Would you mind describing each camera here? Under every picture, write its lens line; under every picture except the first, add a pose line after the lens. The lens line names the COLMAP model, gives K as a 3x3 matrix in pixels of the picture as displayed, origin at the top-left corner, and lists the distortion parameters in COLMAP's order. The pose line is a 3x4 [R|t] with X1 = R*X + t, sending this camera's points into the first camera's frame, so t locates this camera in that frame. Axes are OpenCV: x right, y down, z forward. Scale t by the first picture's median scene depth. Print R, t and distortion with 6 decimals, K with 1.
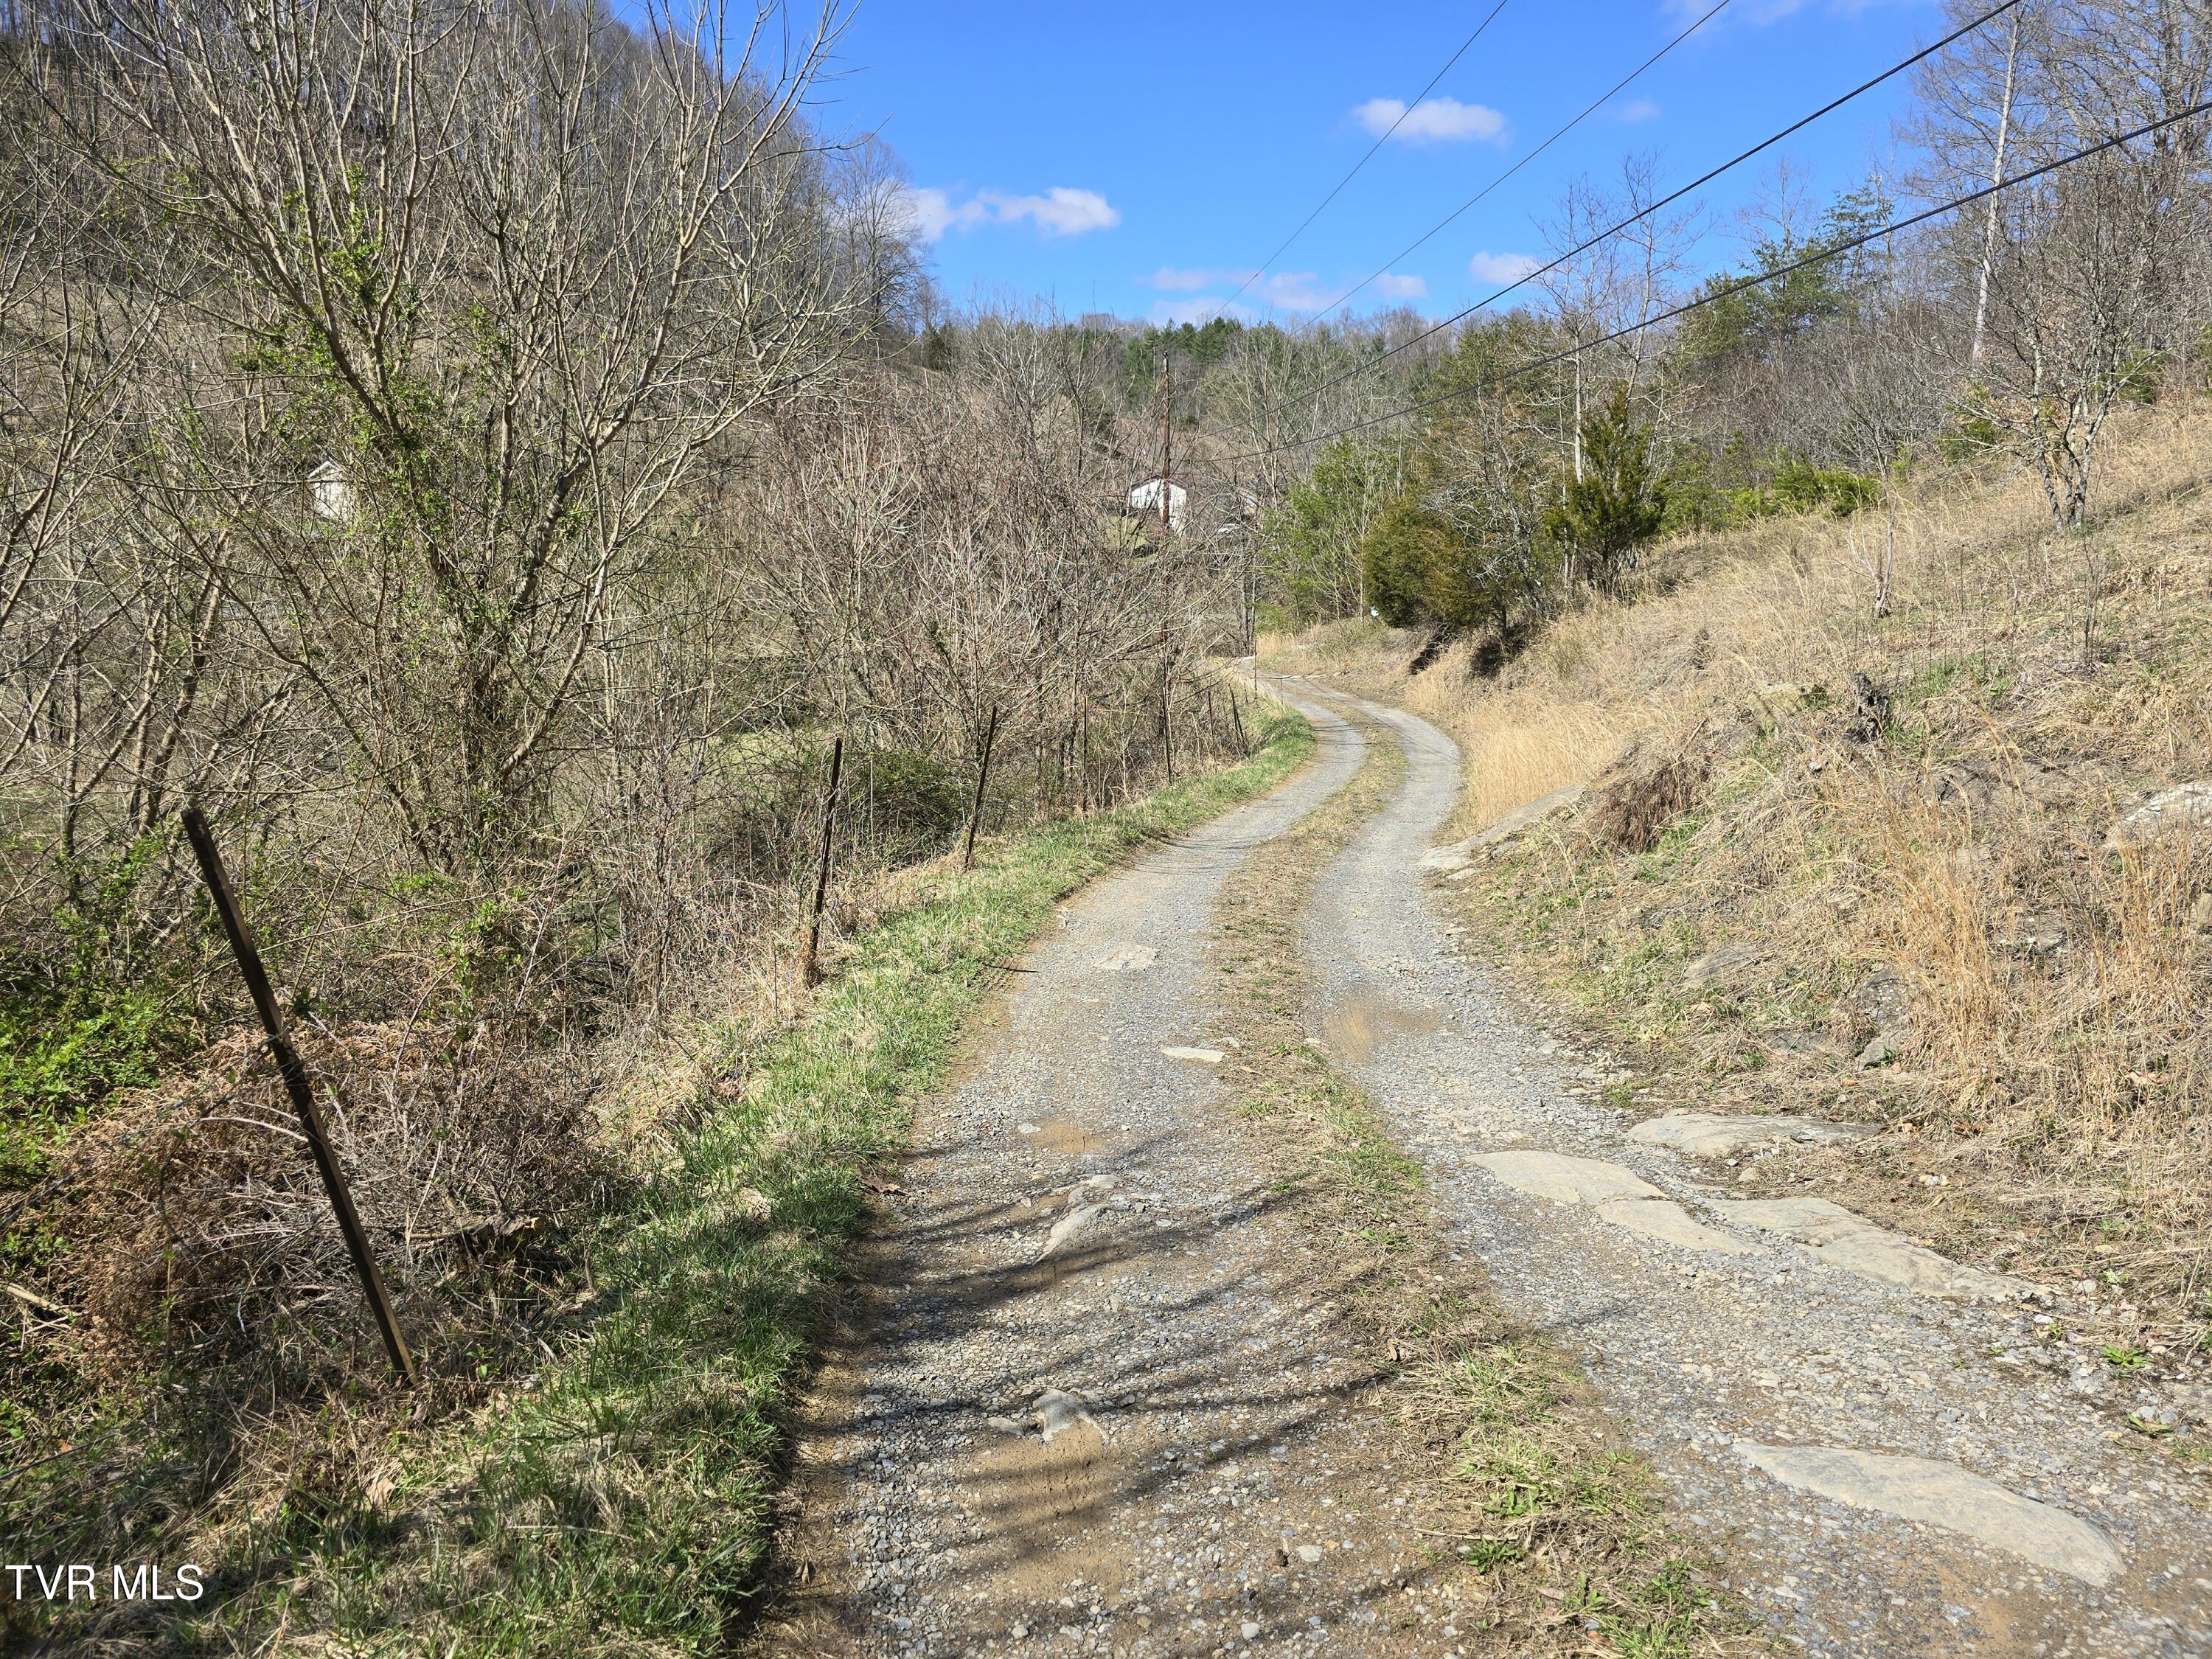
lens RADIAL K [[1506.3, 0, 1078.5], [0, 1506.3, 835.6], [0, 0, 1]] dist [0.026470, -0.001177]
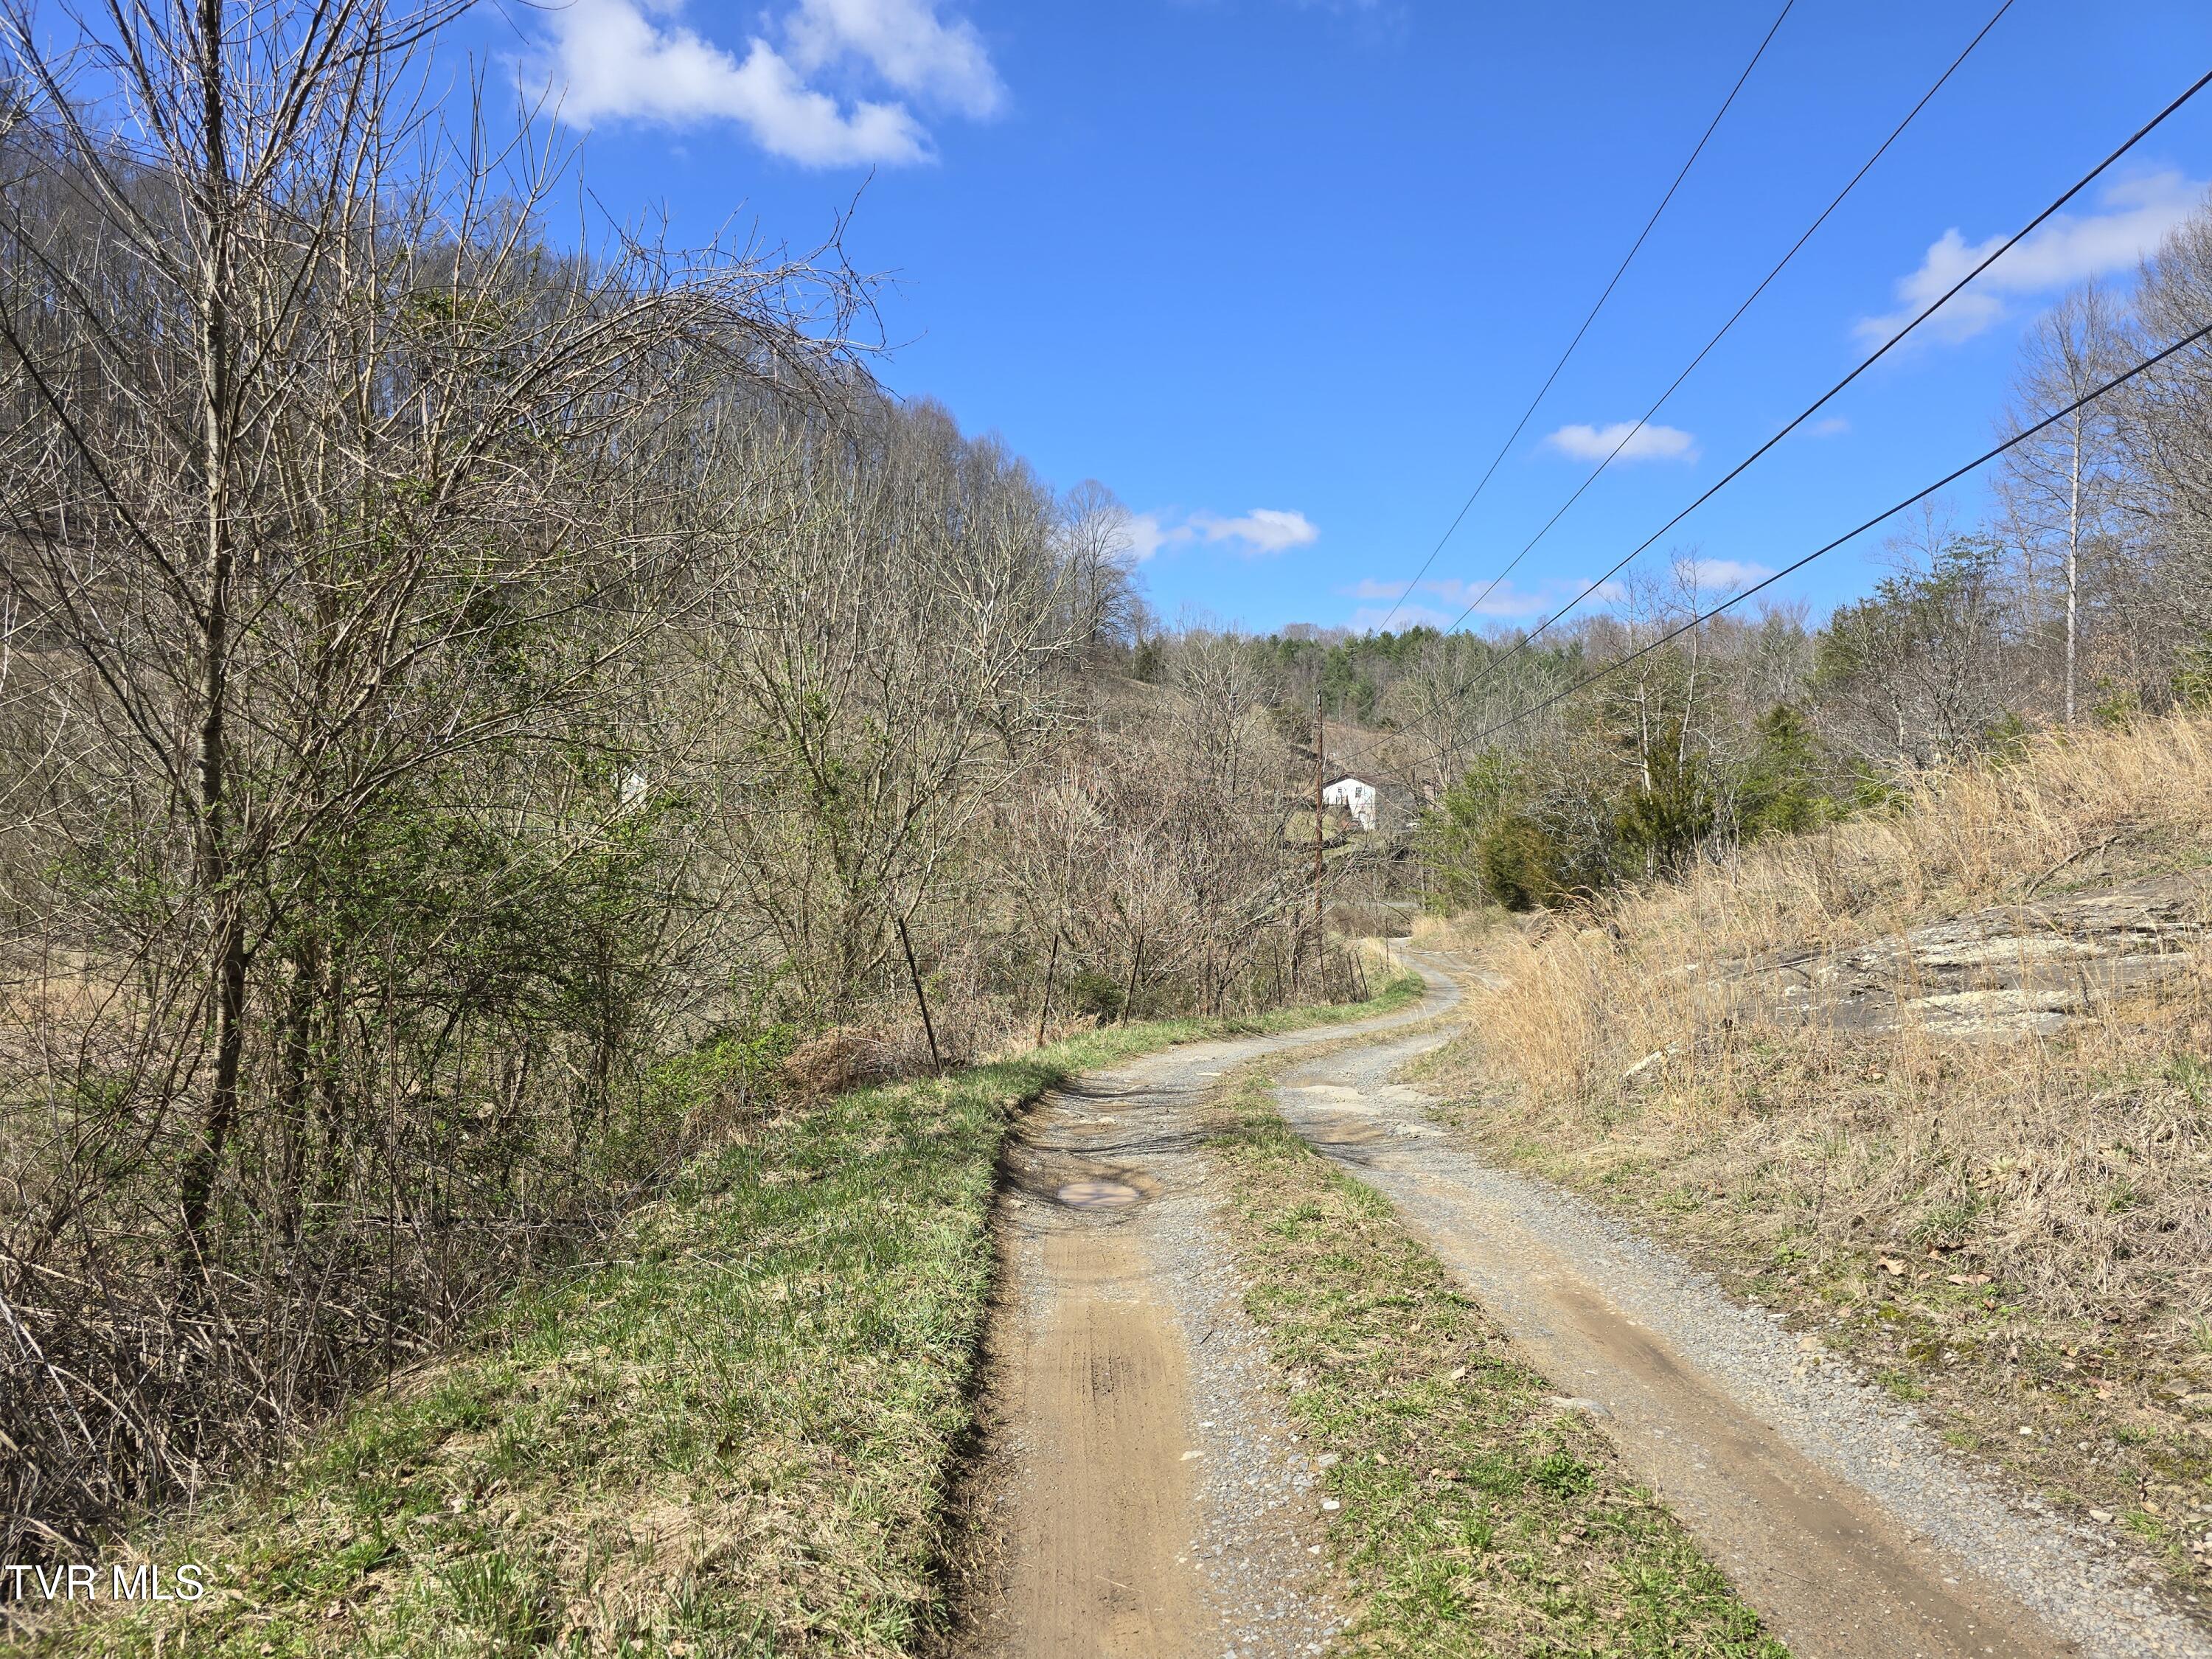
lens RADIAL K [[1485.8, 0, 1106.0], [0, 1485.8, 829.5], [0, 0, 1]] dist [0.126061, -0.001425]
pose [[0.992973, 0.006980, -0.118137, 0.031251], [-0.029678, 0.981046, -0.191487, 0.036679], [0.114561, 0.193648, 0.974359, -0.211790]]
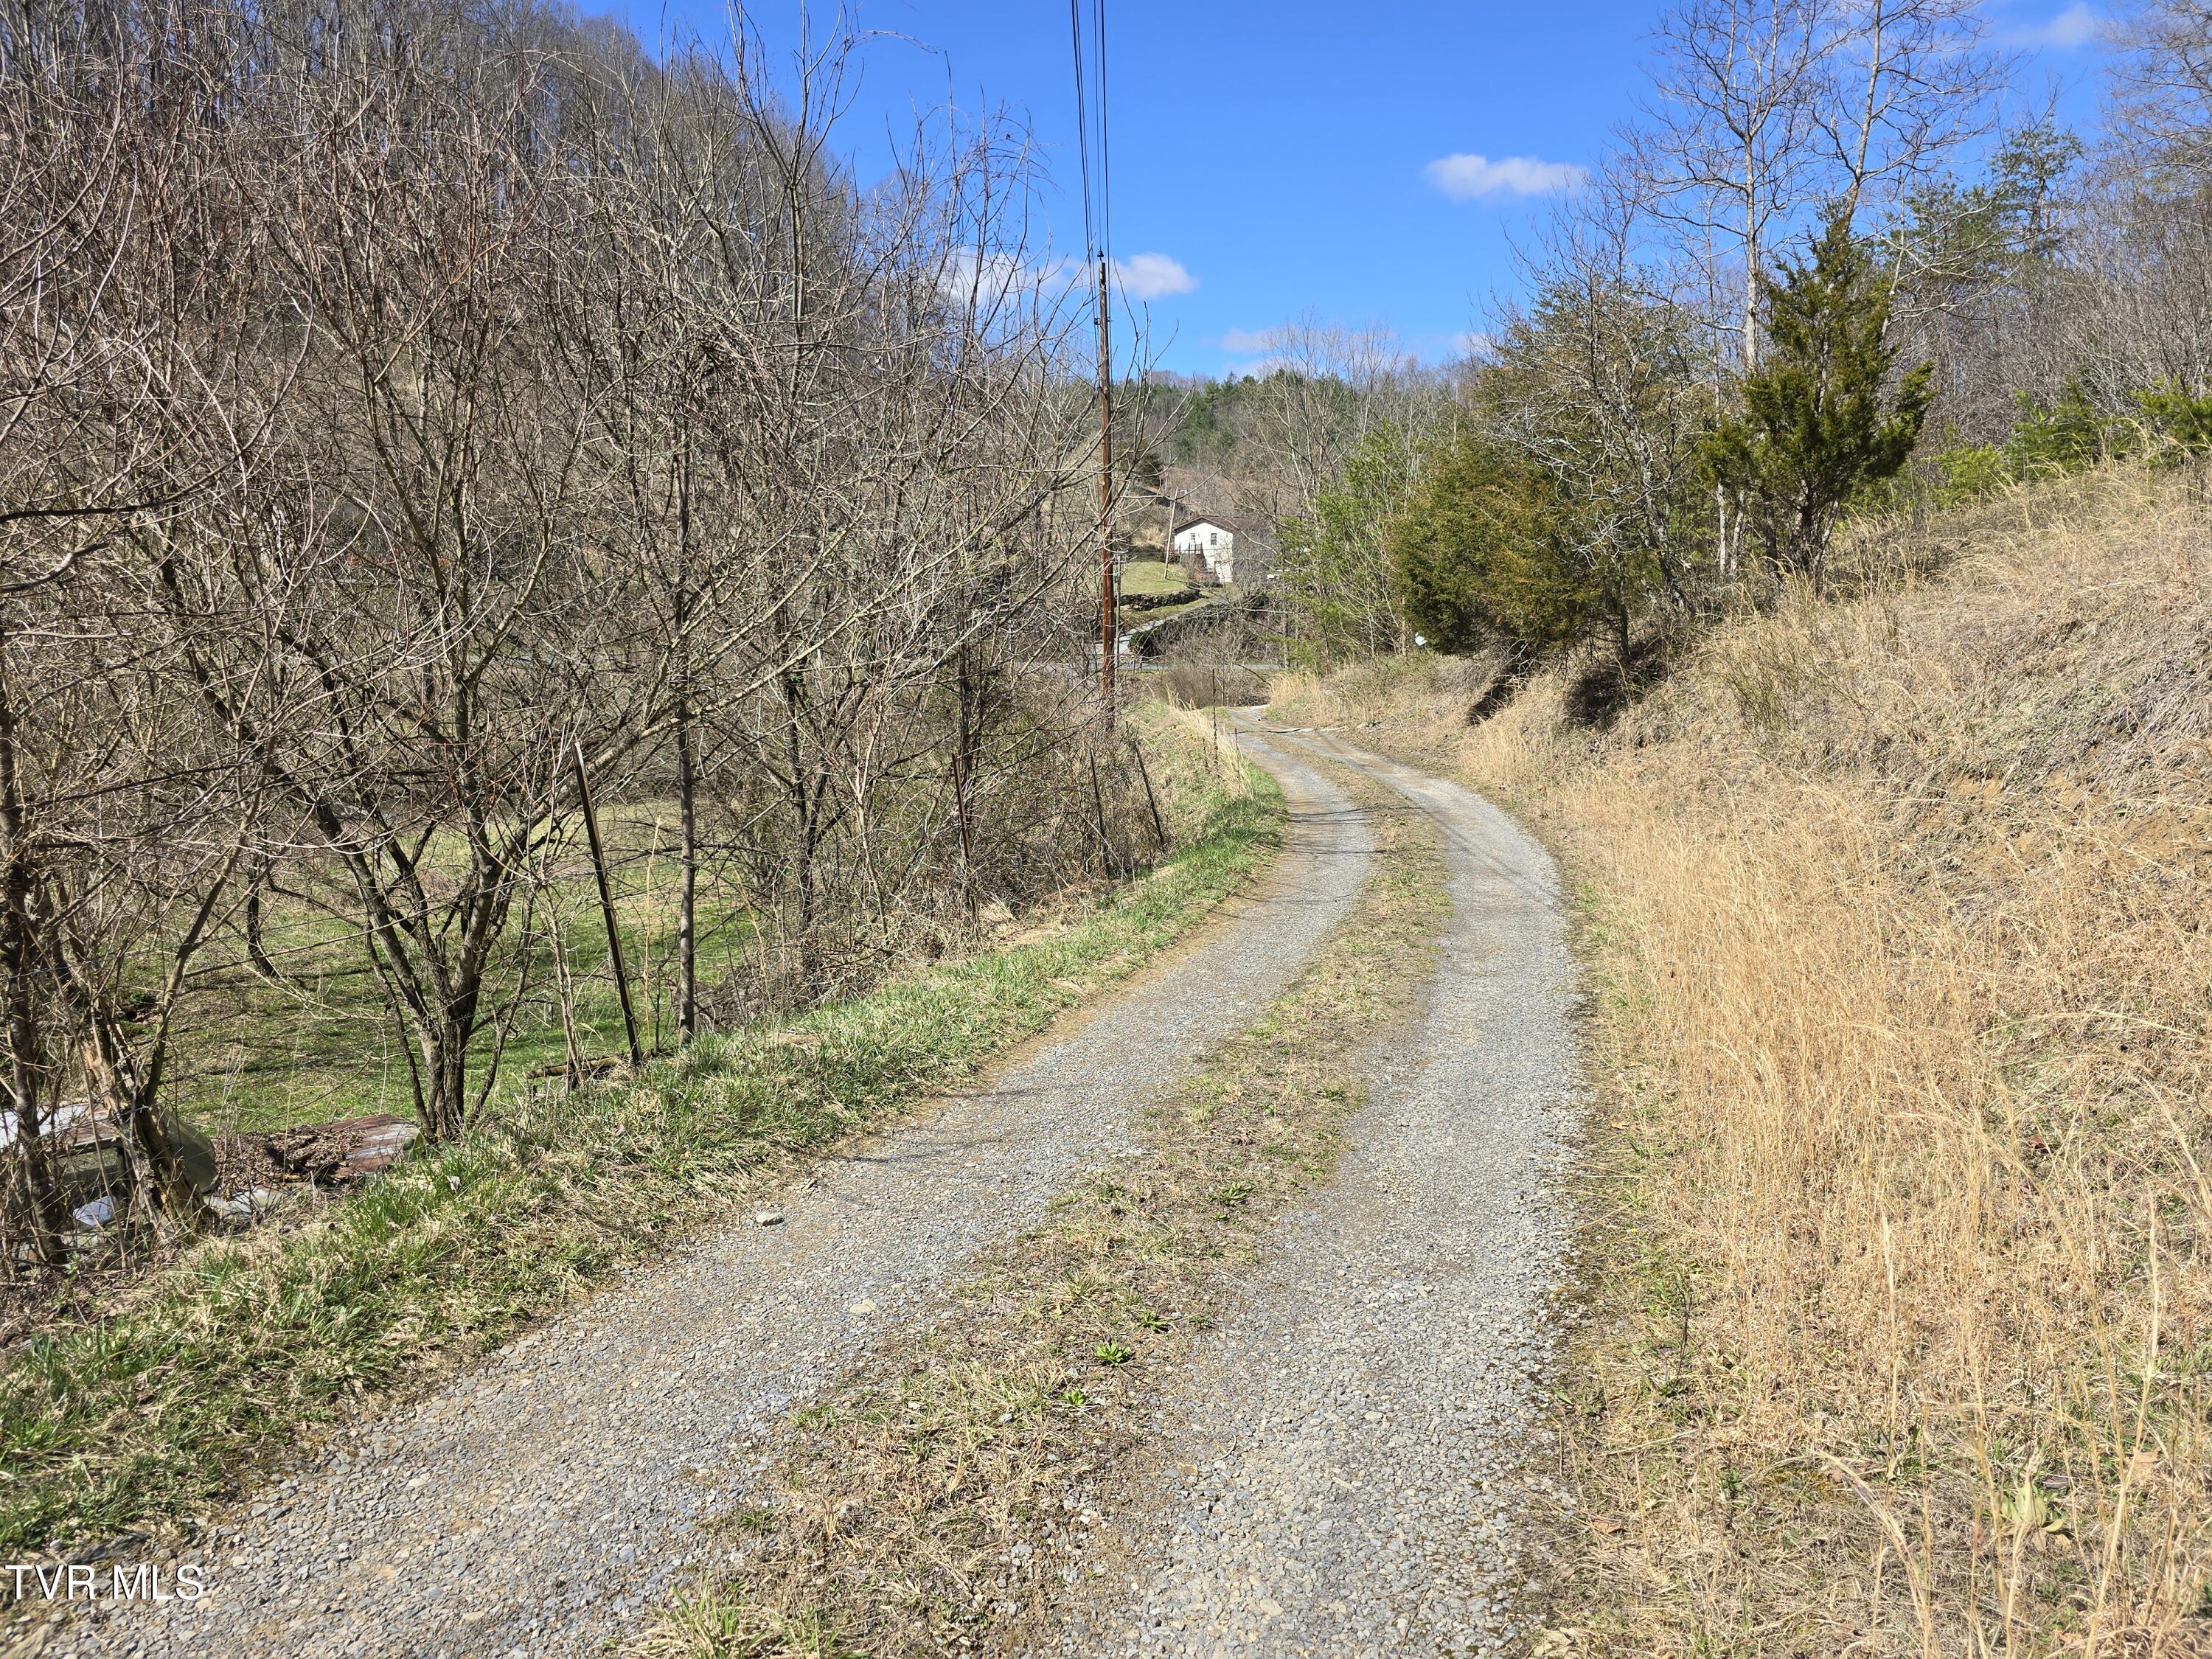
lens RADIAL K [[1518.2, 0, 1106.0], [0, 1518.2, 829.5], [0, 0, 1]] dist [0.042437, -0.000771]
pose [[0.999655, 0.000032, -0.026280, 0.083427], [-0.001182, 0.999042, -0.043751, -0.034134], [0.026254, 0.043767, 0.998697, 0.353266]]
